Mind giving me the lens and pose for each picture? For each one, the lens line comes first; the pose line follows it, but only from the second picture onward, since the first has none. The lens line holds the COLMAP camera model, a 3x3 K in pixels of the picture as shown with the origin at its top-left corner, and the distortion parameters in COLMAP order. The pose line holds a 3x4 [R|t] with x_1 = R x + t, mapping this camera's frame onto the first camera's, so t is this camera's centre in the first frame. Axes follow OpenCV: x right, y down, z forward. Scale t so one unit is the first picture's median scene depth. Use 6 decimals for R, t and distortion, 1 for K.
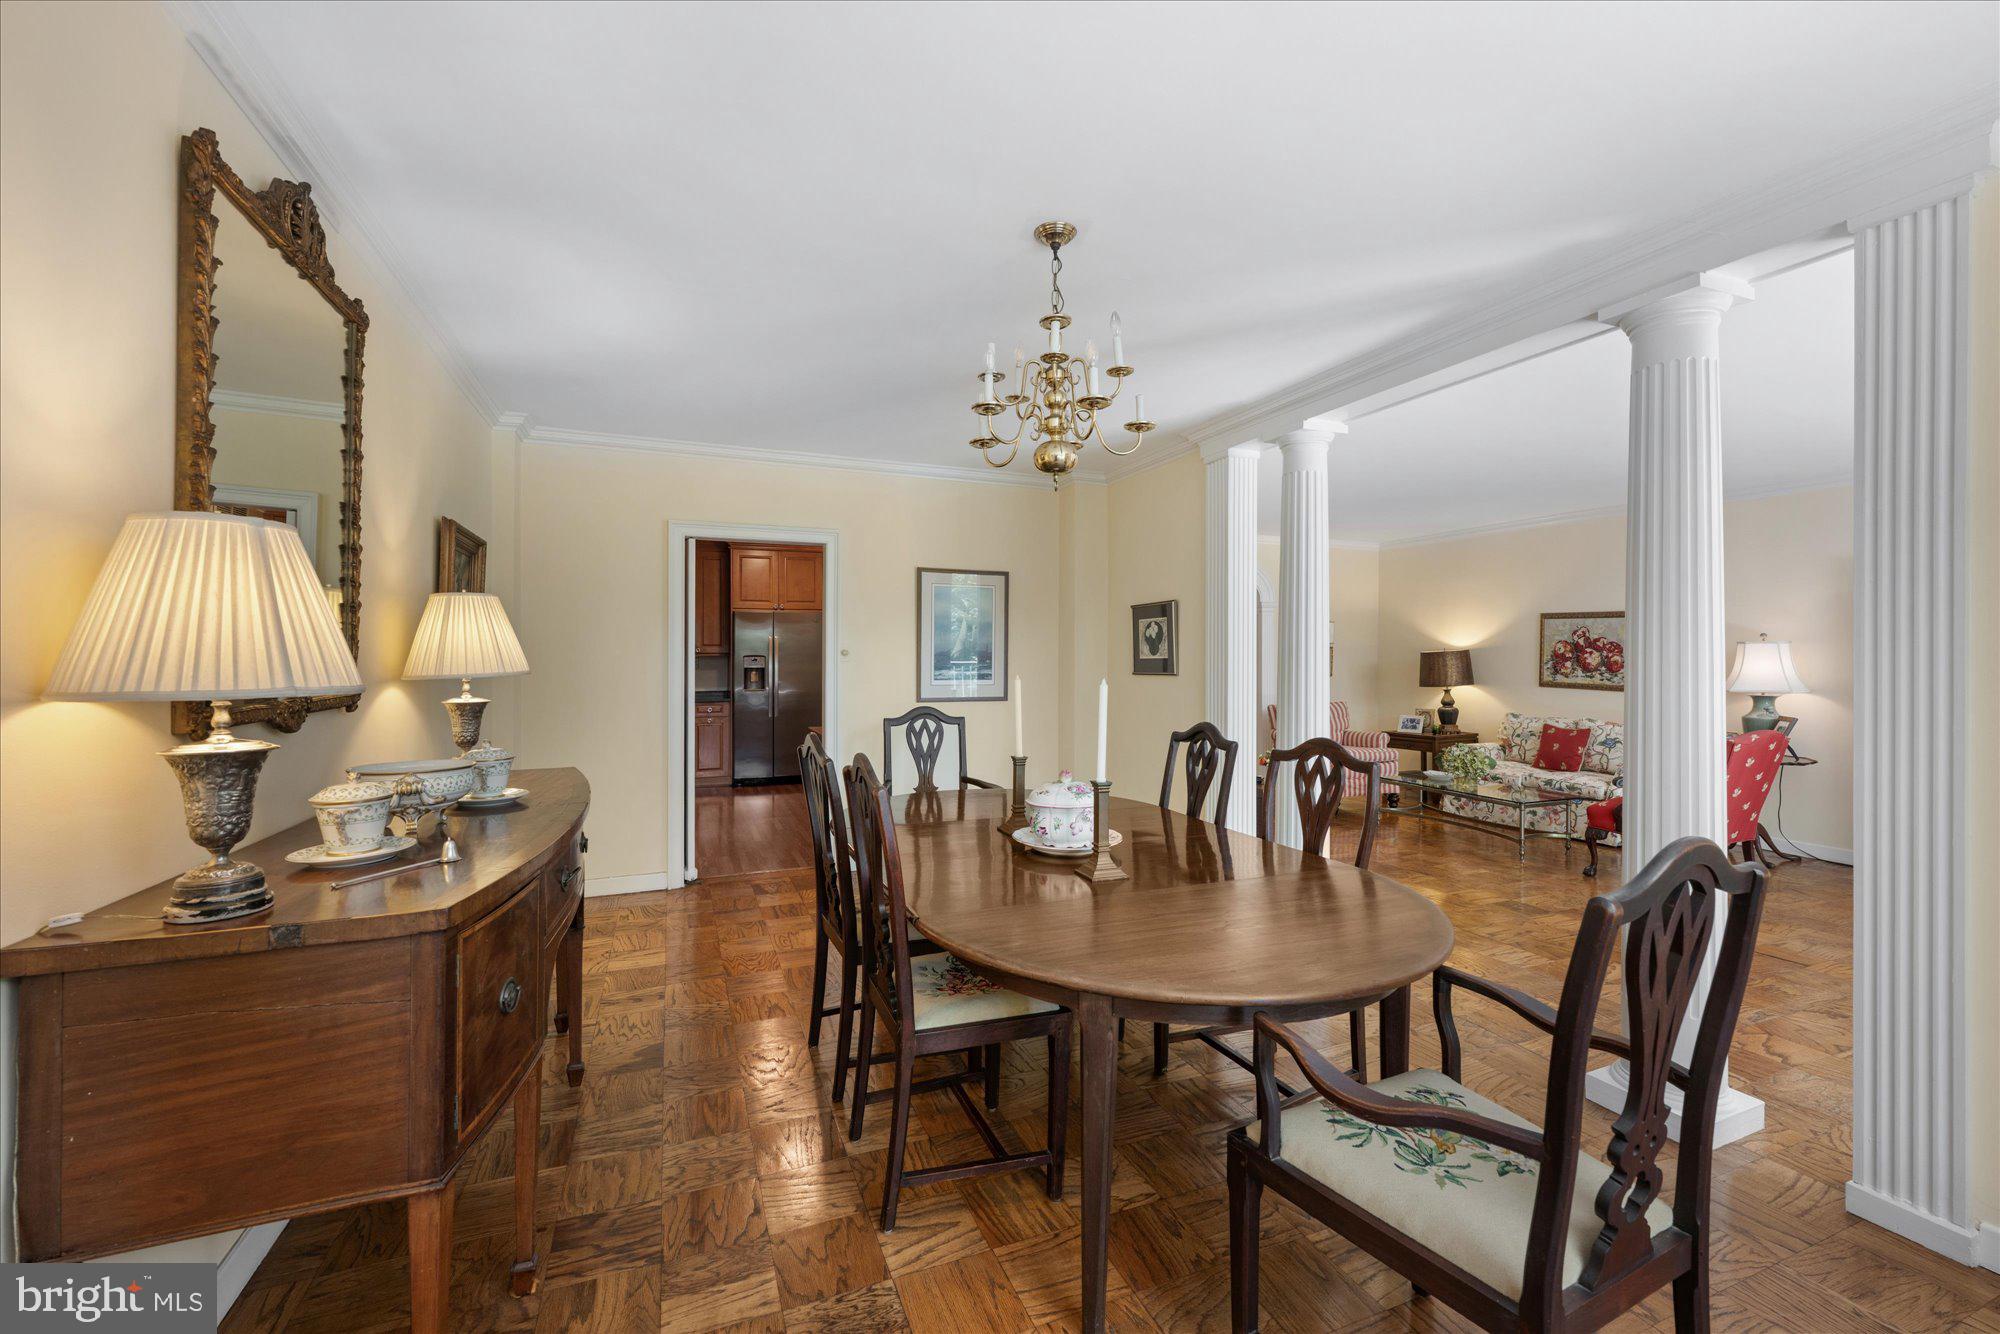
lens RADIAL K [[808.1, 0, 992.8], [0, 808.1, 658.1], [0, 0, 1]] dist [-0.000235, 0.000262]
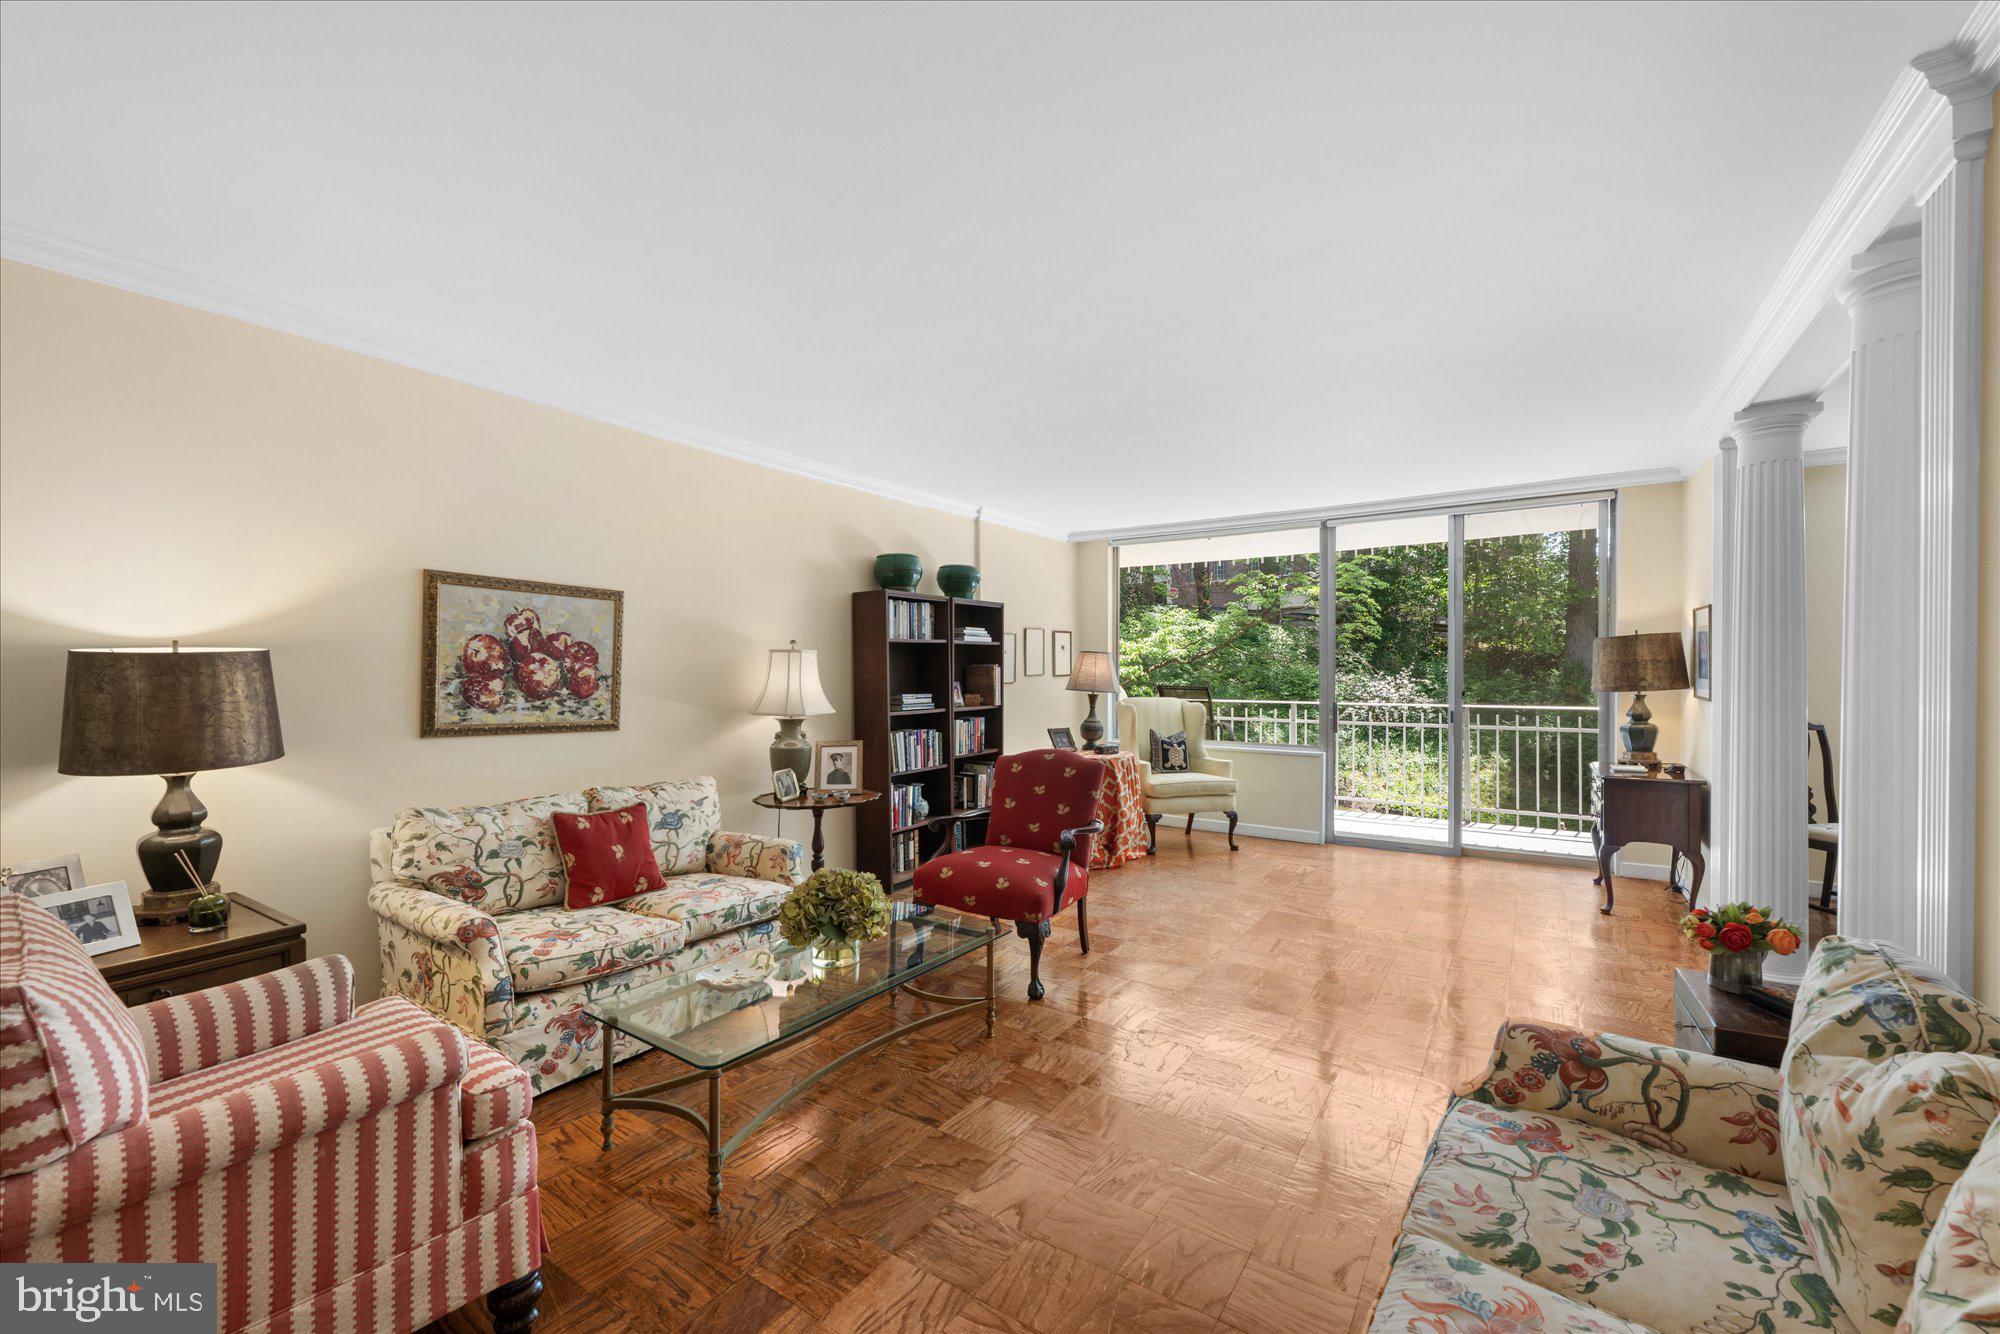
lens RADIAL K [[808.1, 0, 986.7], [0, 808.1, 678.9], [0, 0, 1]] dist [-0.000235, 0.000262]
pose [[-0.583543, -0.001519, 0.812081, 0.152498], [0.003111, 0.999987, 0.004105, 0.002925], [-0.812076, 0.004922, -0.583530, 1.017340]]
